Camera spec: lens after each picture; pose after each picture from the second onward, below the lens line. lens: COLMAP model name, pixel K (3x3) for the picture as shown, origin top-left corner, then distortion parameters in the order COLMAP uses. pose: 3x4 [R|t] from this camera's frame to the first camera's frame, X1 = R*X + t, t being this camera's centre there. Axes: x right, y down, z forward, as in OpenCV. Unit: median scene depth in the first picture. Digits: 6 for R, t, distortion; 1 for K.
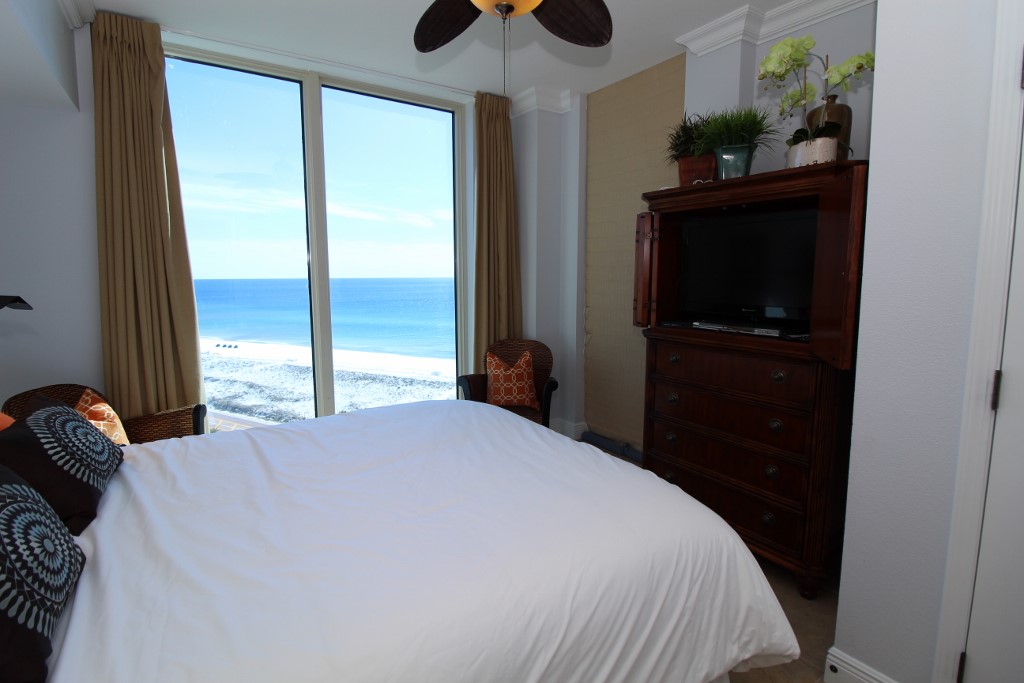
lens RADIAL K [[472.9, 0, 508.3], [0, 472.9, 324.0], [0, 0, 1]] dist [-0.016231, -0.001487]
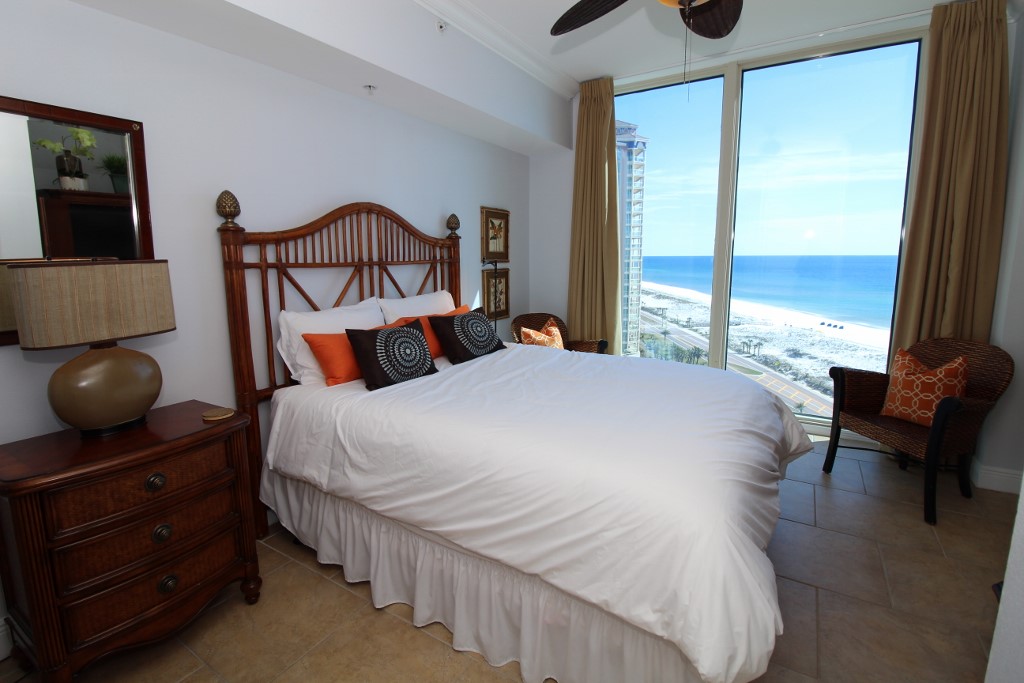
lens RADIAL K [[472.9, 0, 508.3], [0, 472.9, 324.0], [0, 0, 1]] dist [-0.016231, -0.001487]
pose [[0.402078, 0.134208, -0.905716, 0.121265], [-0.089125, 0.990238, 0.107167, -0.001730], [0.911257, 0.037632, 0.410115, 0.028387]]
